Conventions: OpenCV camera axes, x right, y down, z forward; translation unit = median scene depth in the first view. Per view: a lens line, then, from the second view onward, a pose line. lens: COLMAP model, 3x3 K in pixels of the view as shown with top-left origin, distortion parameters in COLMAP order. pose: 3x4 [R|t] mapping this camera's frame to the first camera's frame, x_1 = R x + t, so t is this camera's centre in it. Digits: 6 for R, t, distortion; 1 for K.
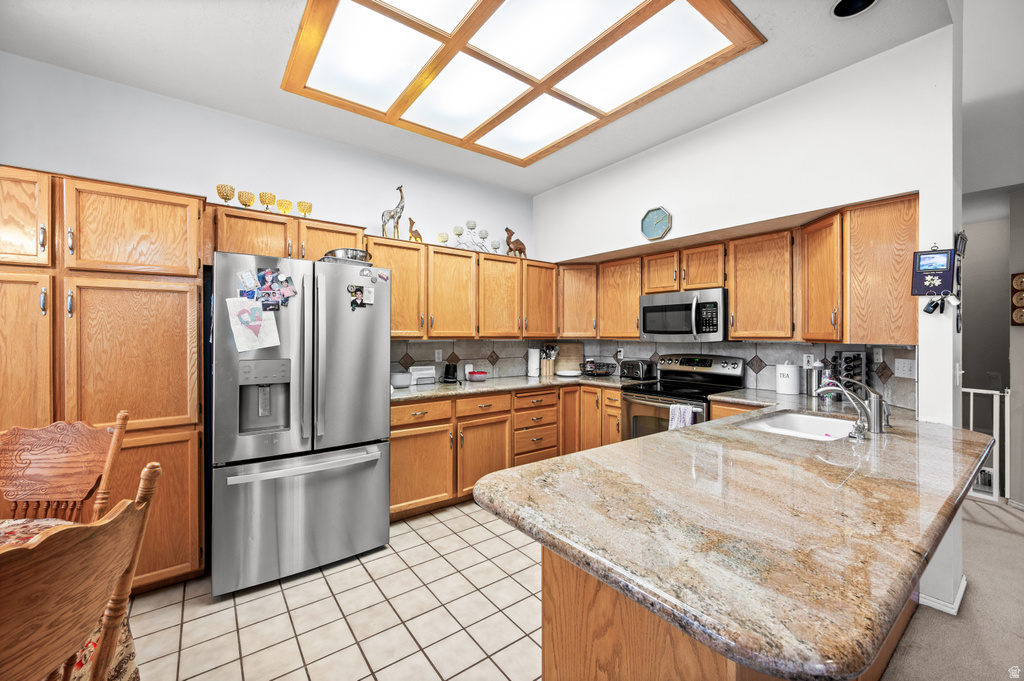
lens RADIAL K [[413.2, 0, 513.4], [0, 413.2, 336.5], [0, 0, 1]] dist [0.003885, -0.000926]
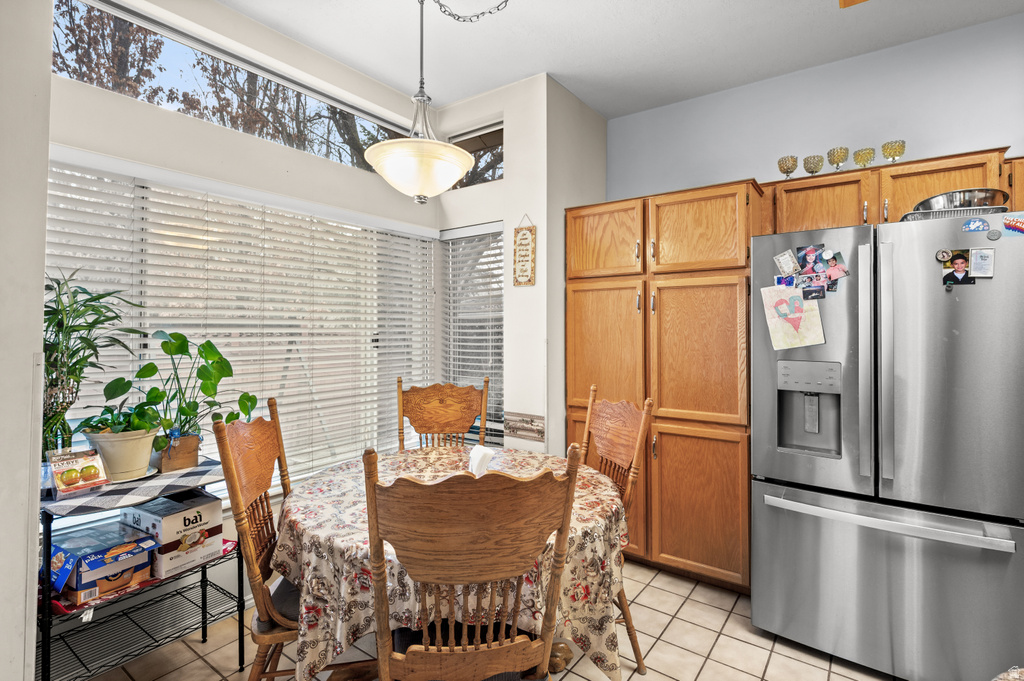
lens RADIAL K [[495.8, 0, 518.5], [0, 495.8, 320.7], [0, 0, 1]] dist [0.005170, 0.000389]
pose [[0.291607, -0.014818, -0.956423, 0.150224], [-0.009551, 0.999785, -0.018402, 0.001200], [0.956491, 0.014500, 0.291403, 0.193181]]
